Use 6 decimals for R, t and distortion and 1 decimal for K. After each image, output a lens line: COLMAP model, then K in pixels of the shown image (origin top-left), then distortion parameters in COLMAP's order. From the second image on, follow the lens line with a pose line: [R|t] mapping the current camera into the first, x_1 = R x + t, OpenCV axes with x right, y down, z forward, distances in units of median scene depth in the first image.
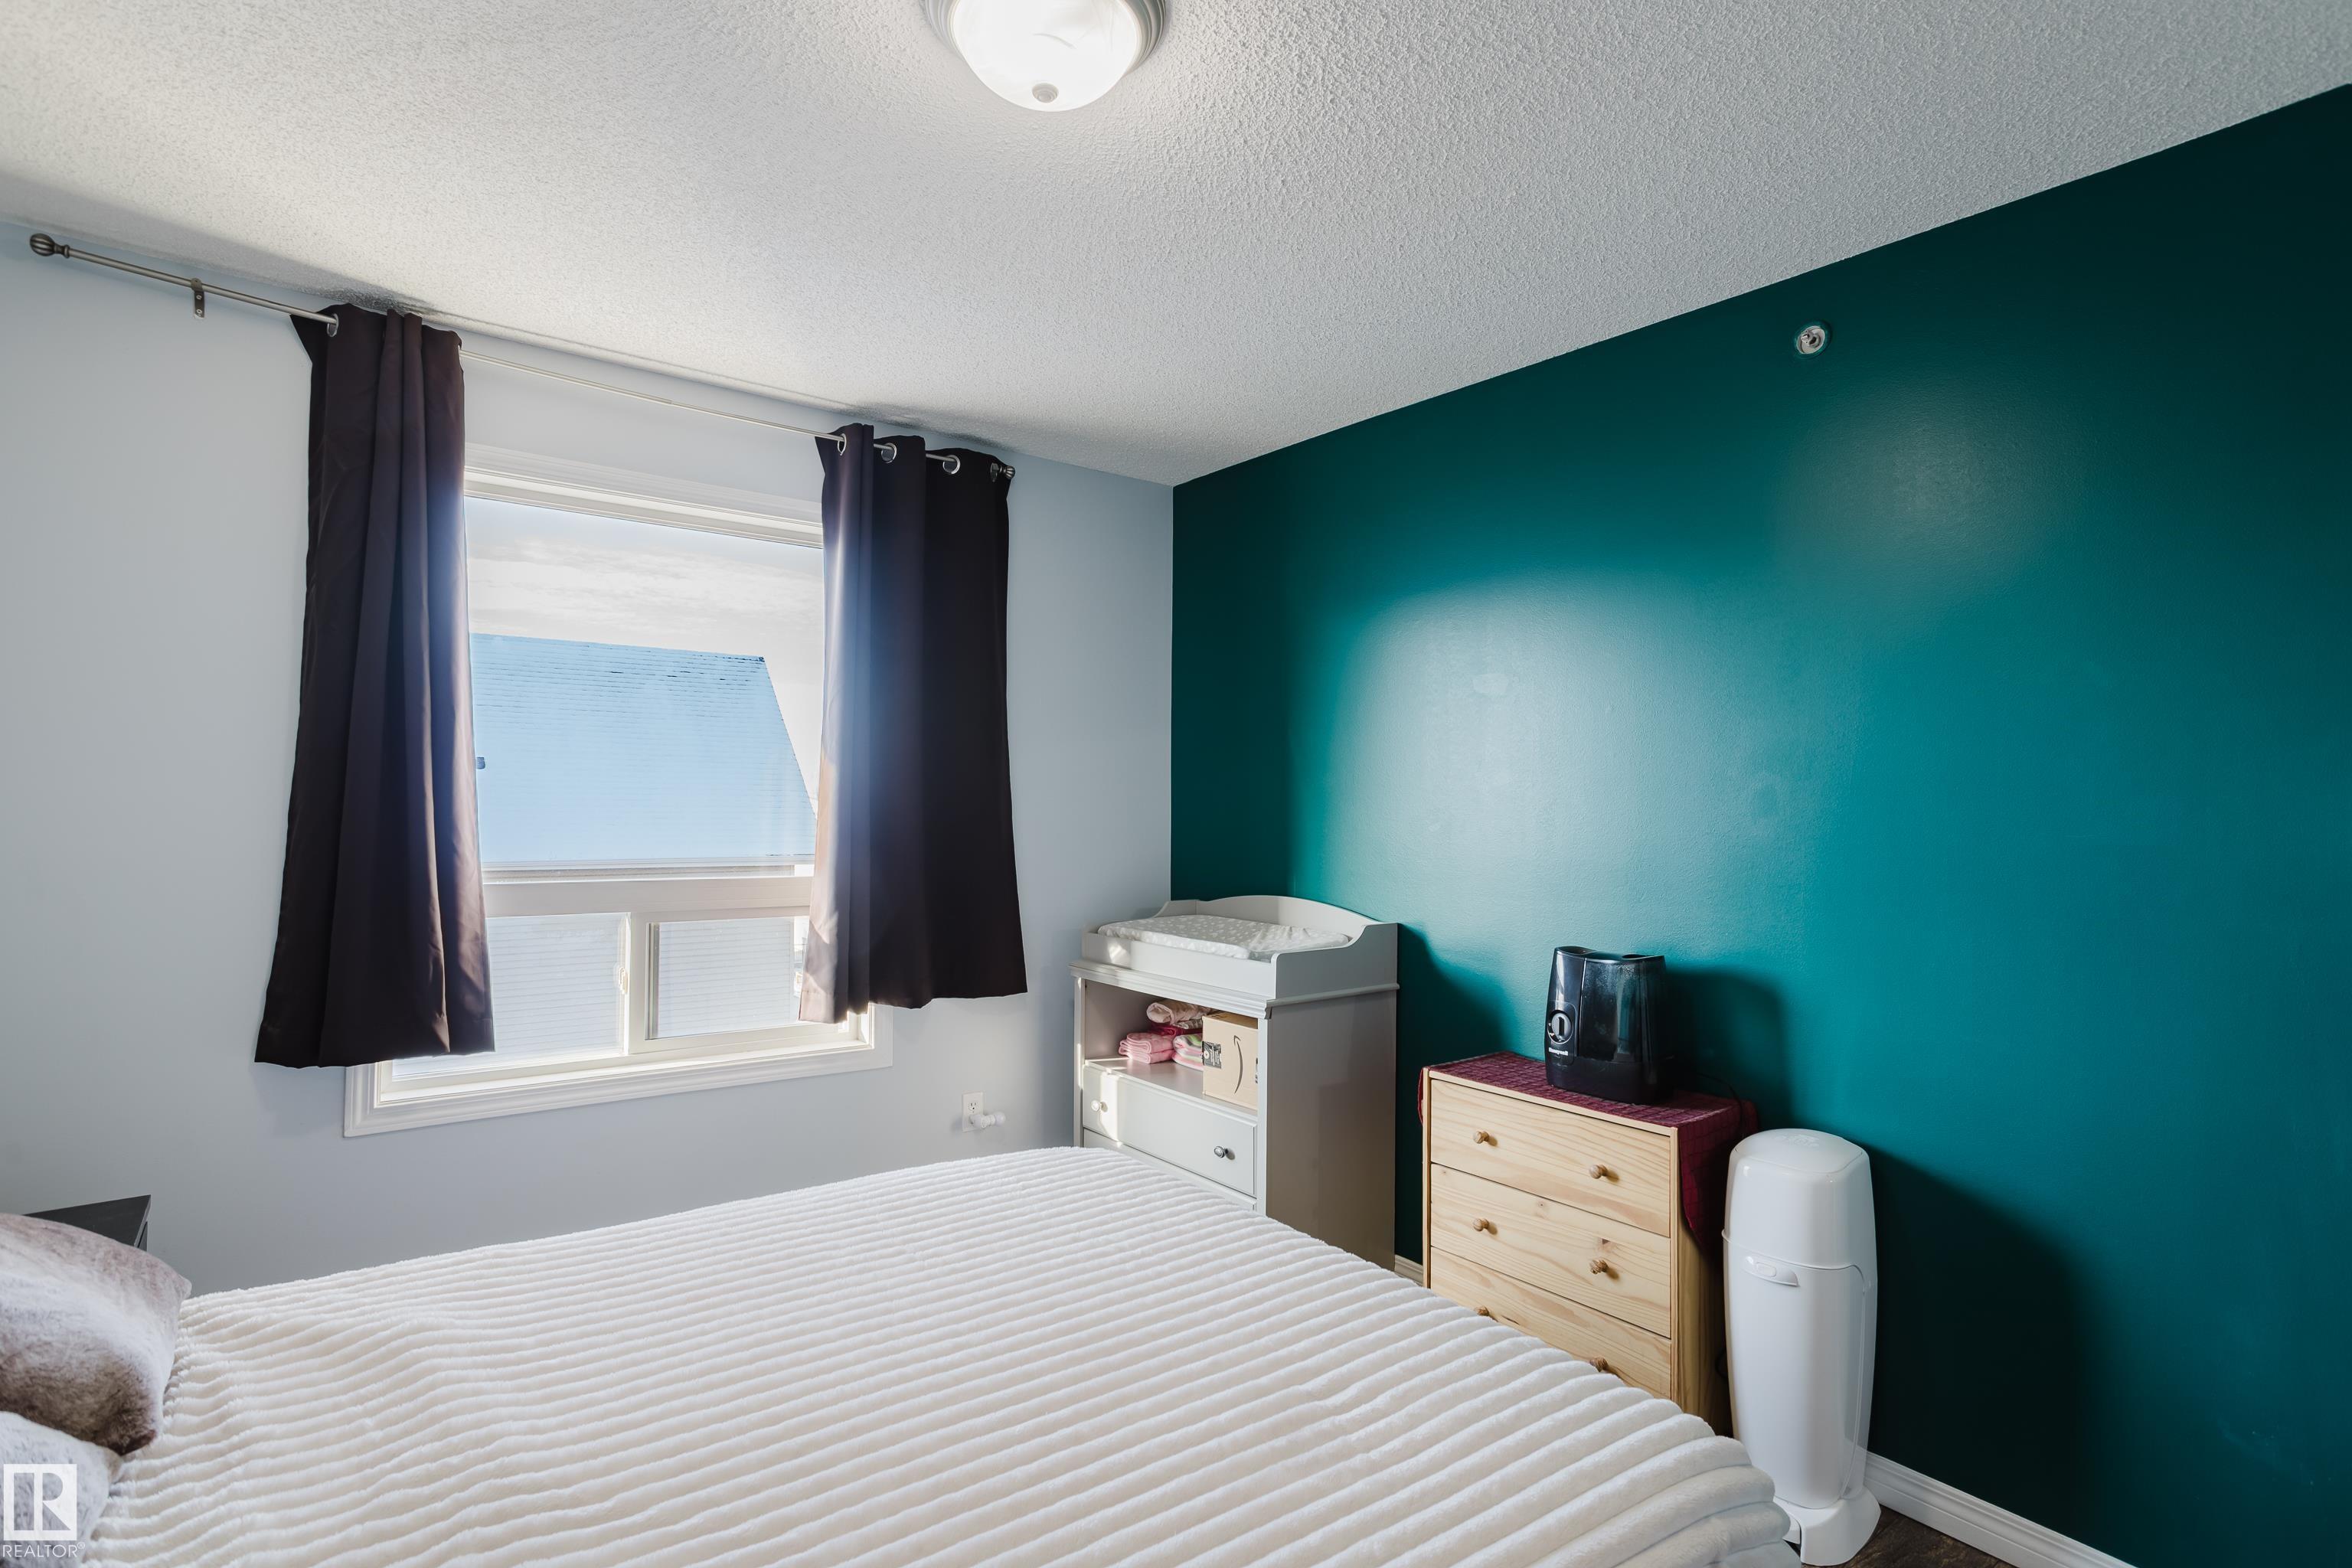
lens RADIAL K [[1136.5, 0, 1176.2], [0, 1136.5, 750.9], [0, 0, 1]] dist [-0.042352, 0.024019]
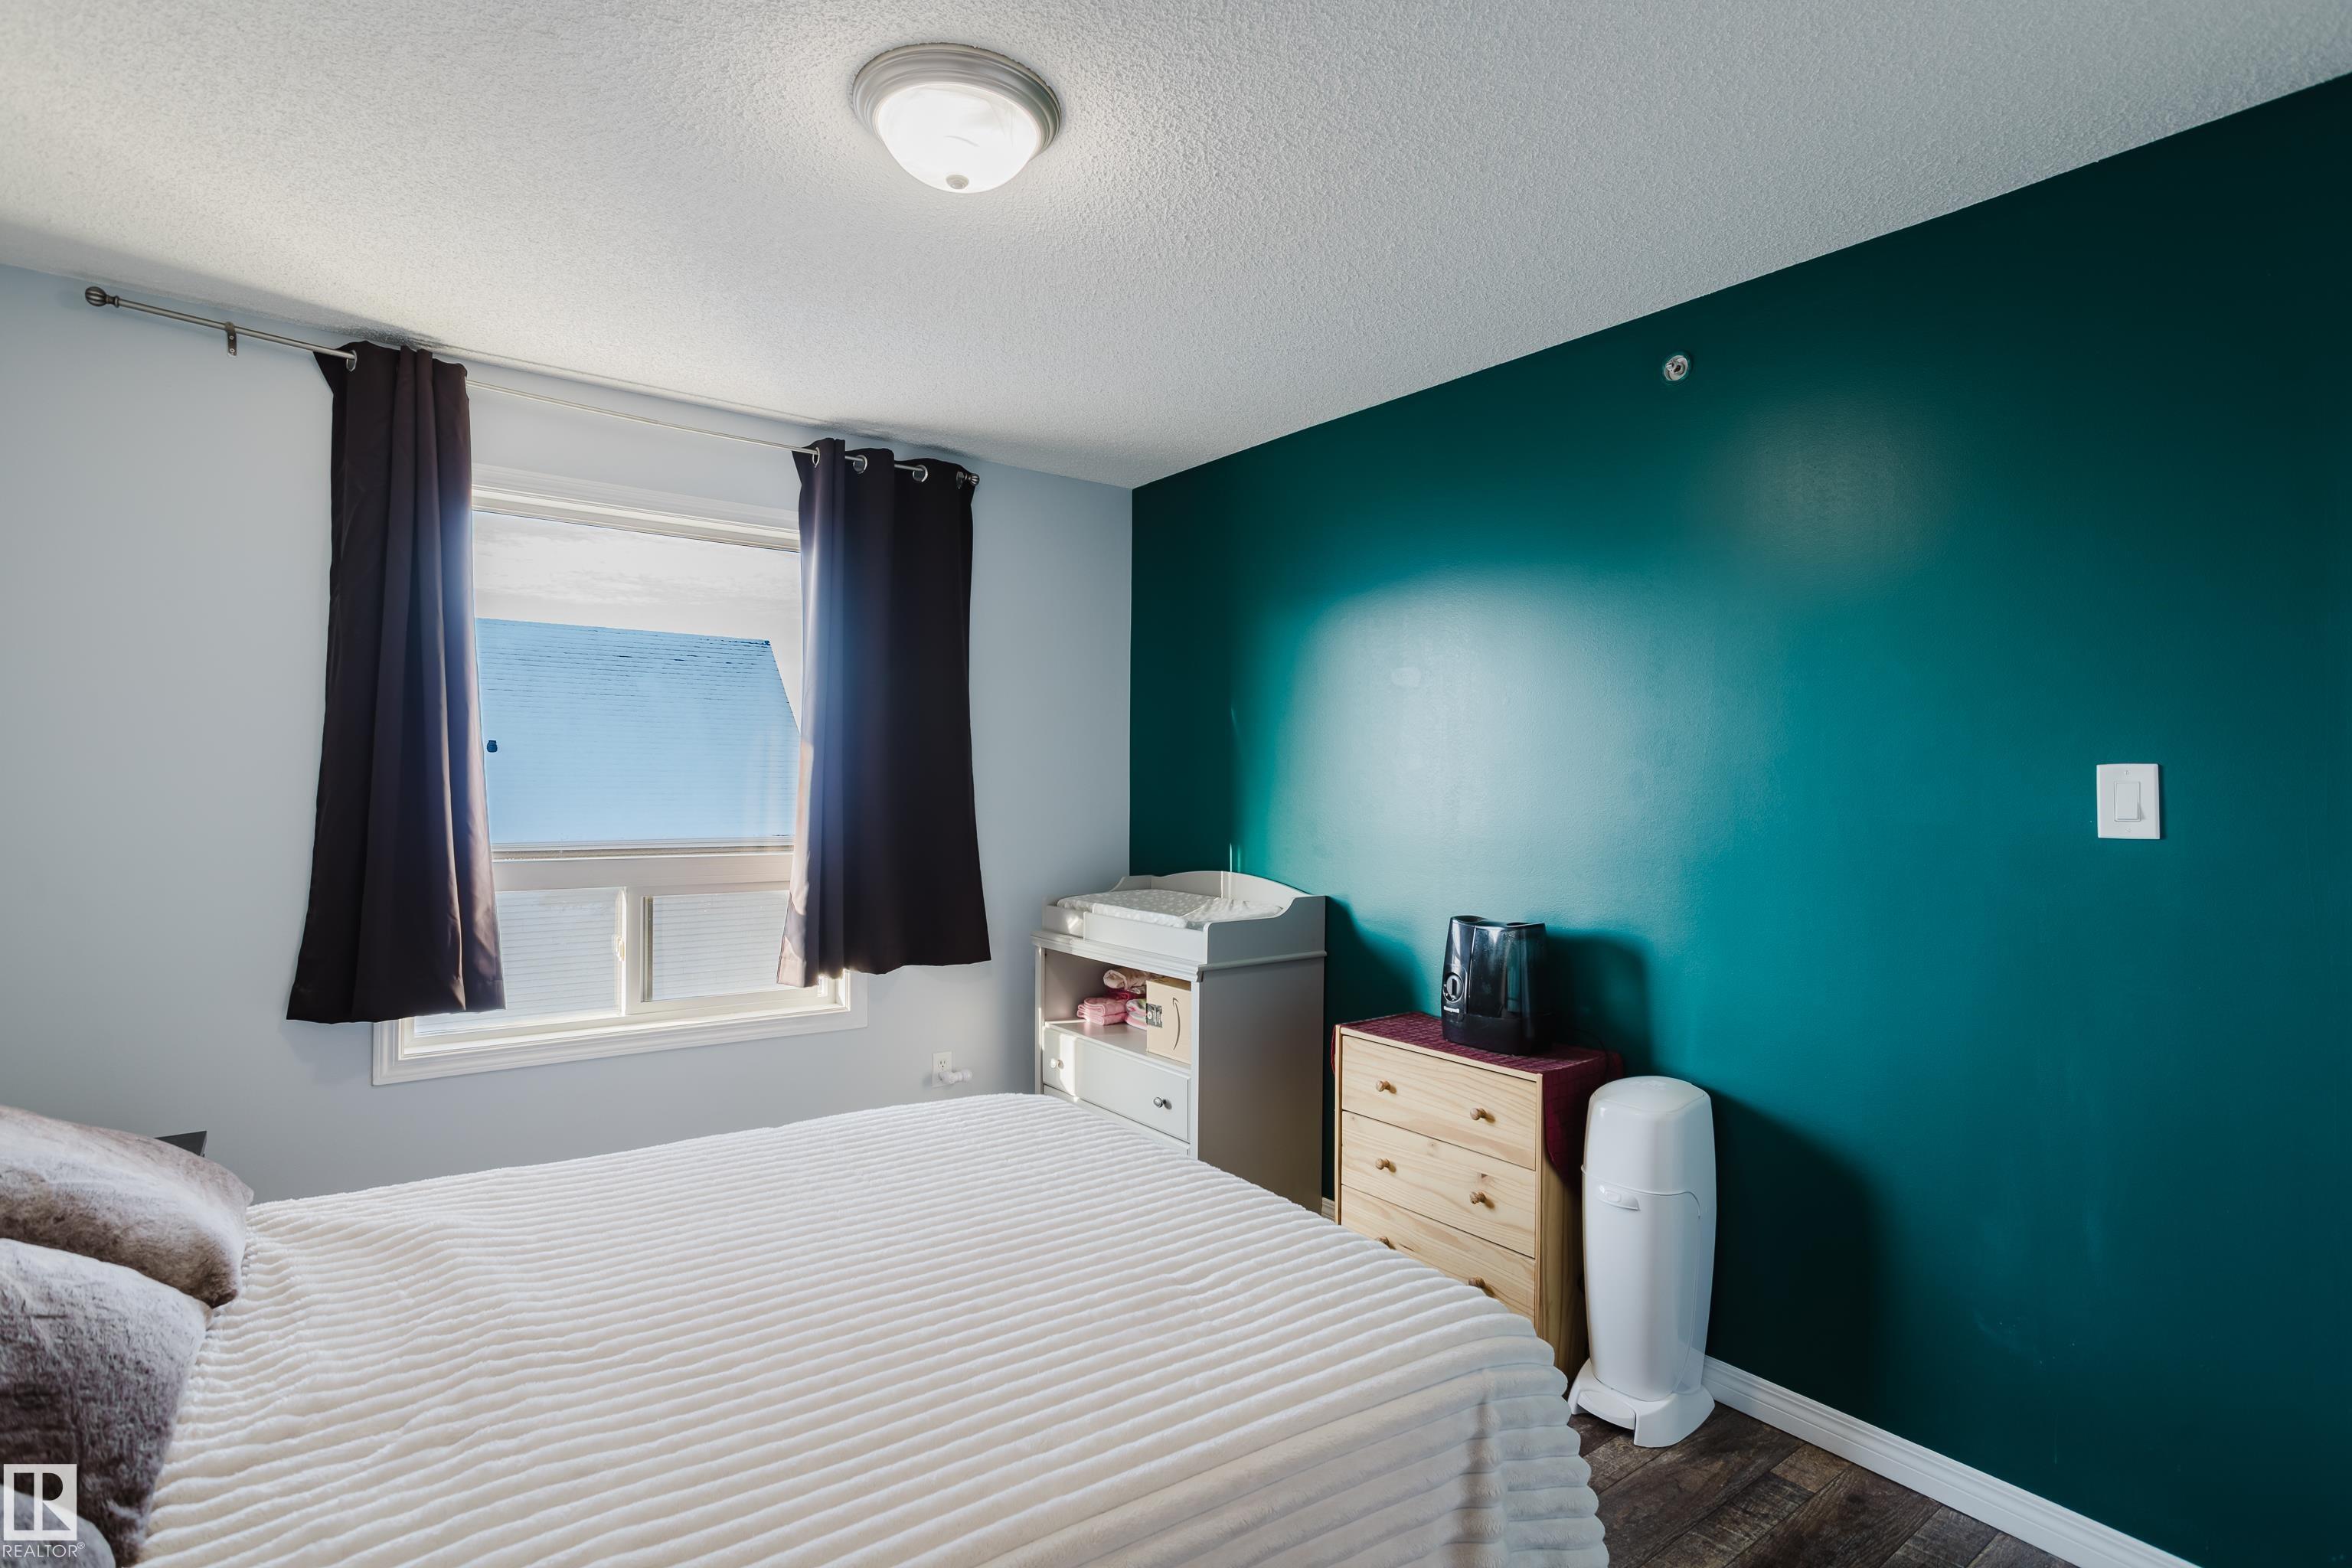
lens RADIAL K [[1133.4, 0, 1172.6], [0, 1133.4, 752.5], [0, 0, 1]] dist [-0.043836, 0.026889]
pose [[0.999948, -0.002762, -0.009791, 0.079368], [0.002951, 0.999808, 0.019360, -0.010184], [0.009735, -0.019388, 0.999765, -0.118648]]
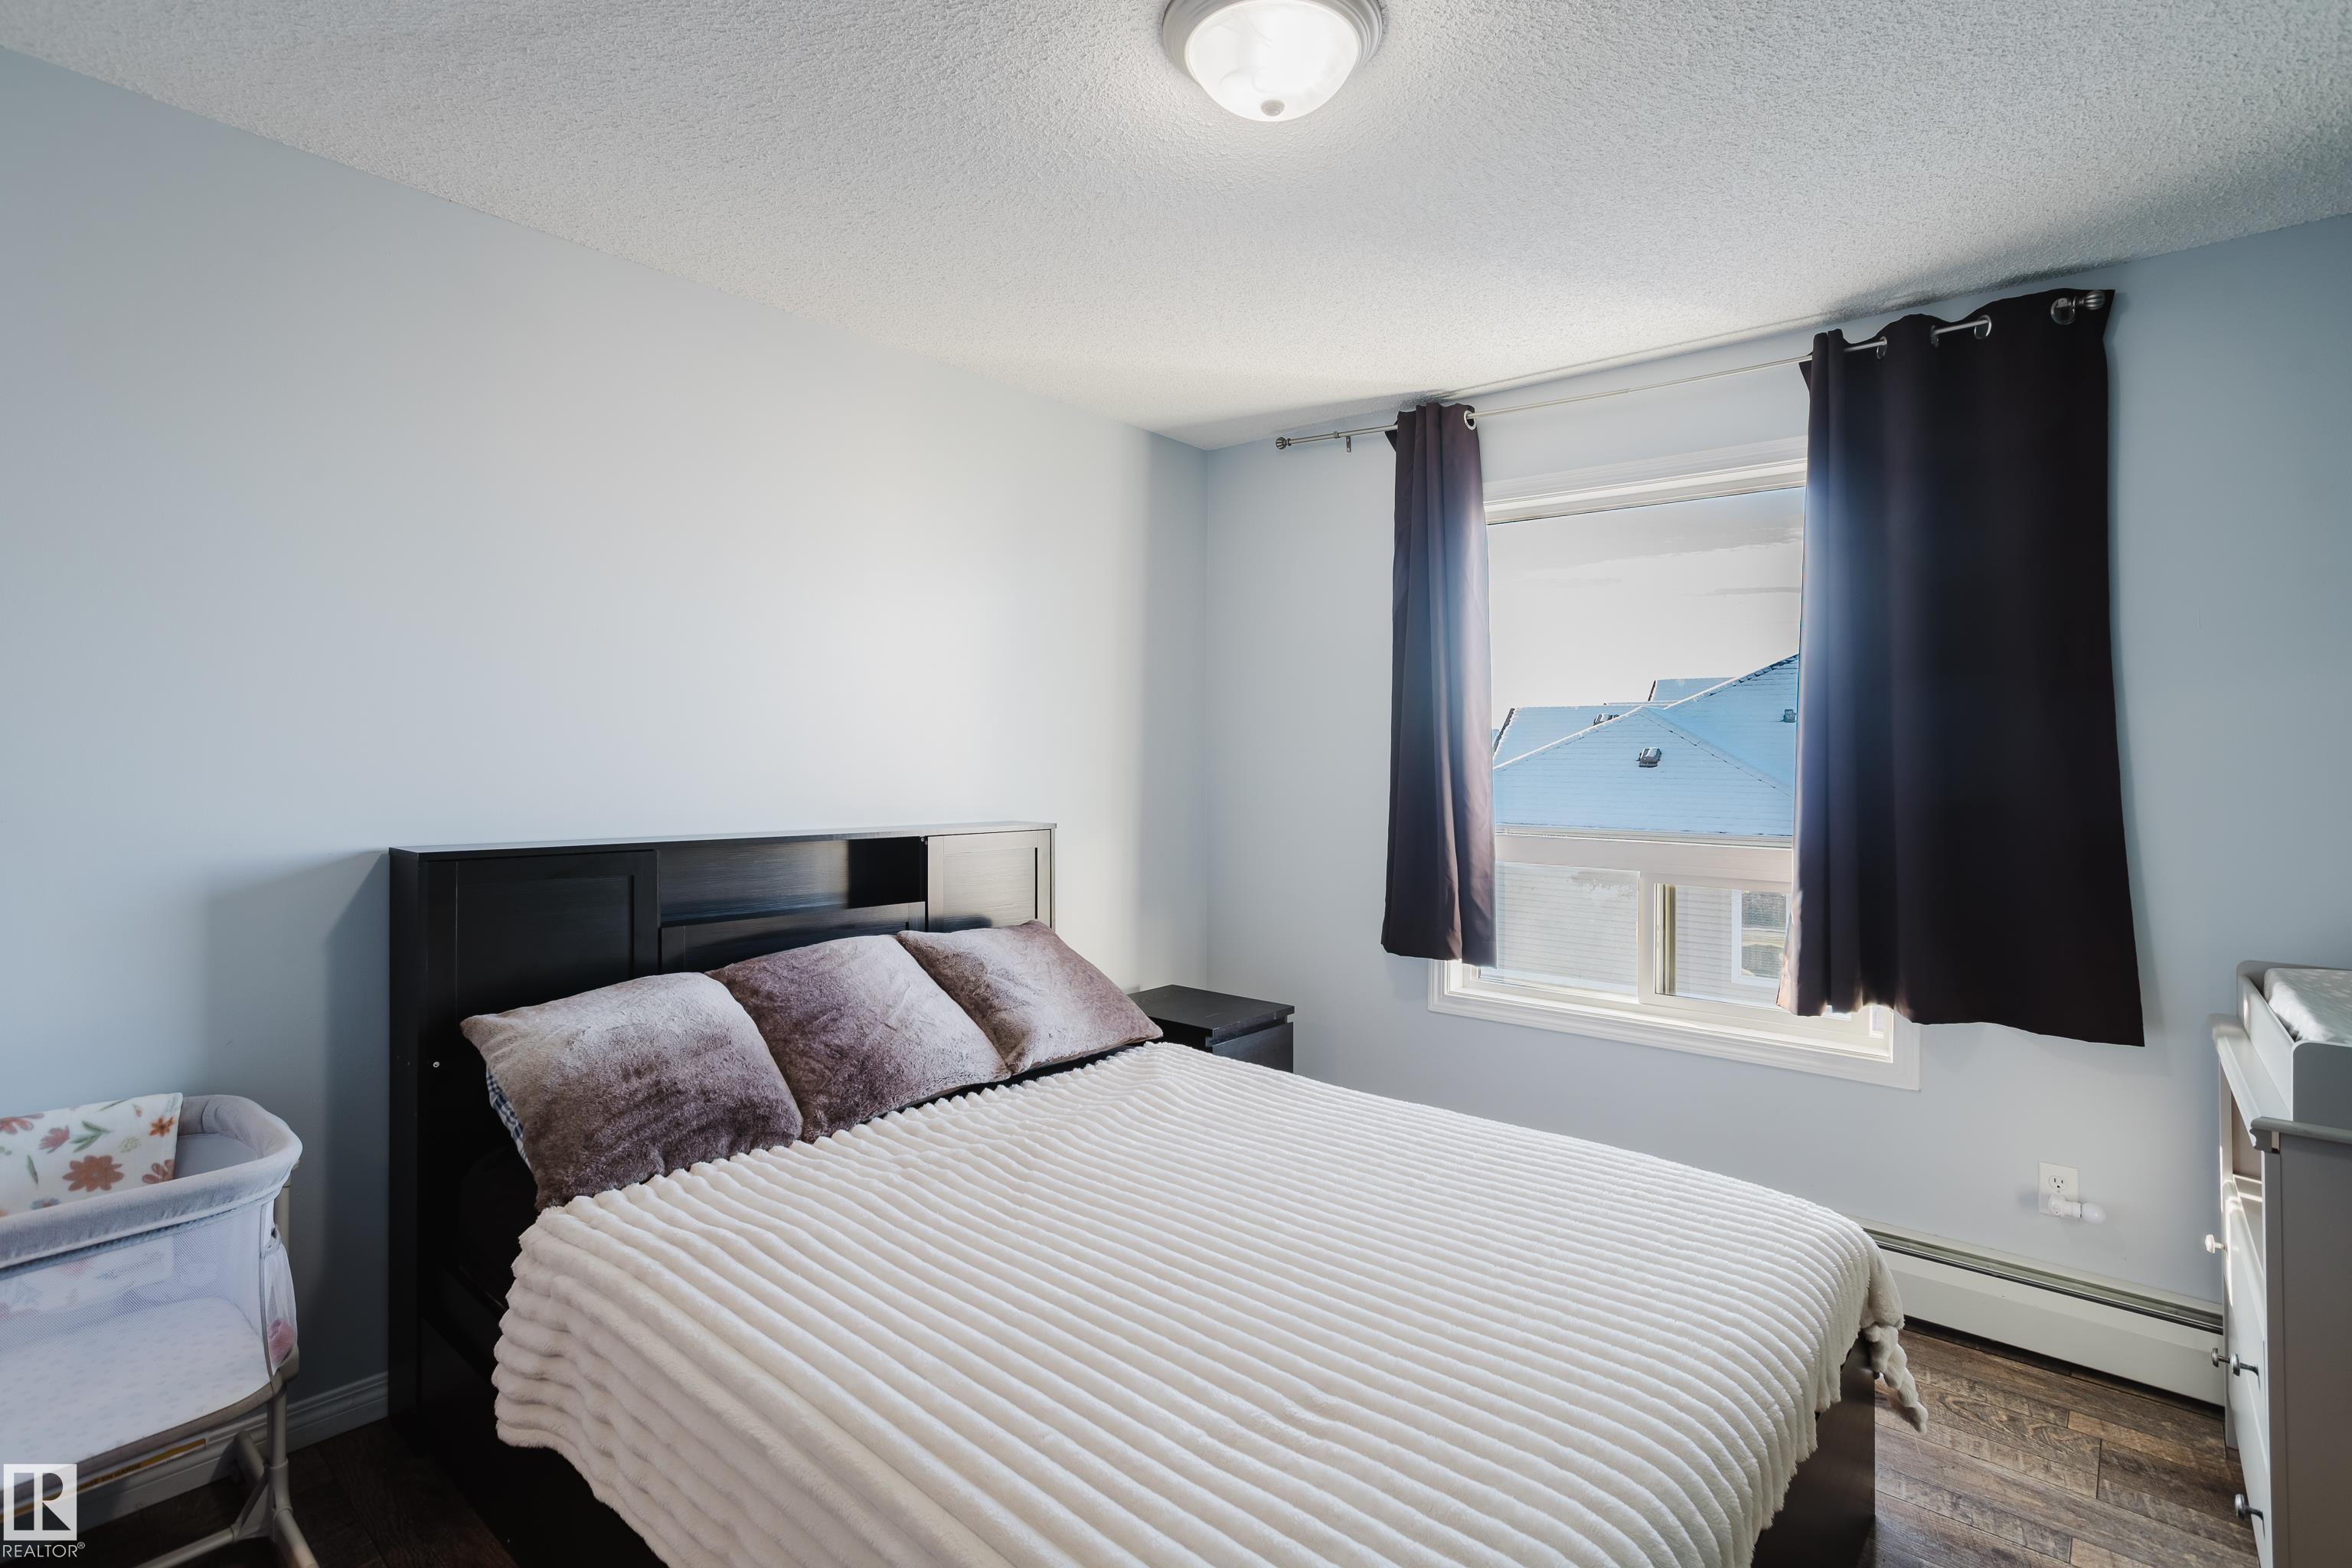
lens RADIAL K [[1136.5, 0, 1176.2], [0, 1136.5, 750.9], [0, 0, 1]] dist [-0.042352, 0.024019]
pose [[0.210920, -0.018127, -0.977335, 0.611148], [0.034682, 0.999337, -0.011050, 0.031342], [0.976888, -0.031566, 0.211409, 0.437995]]
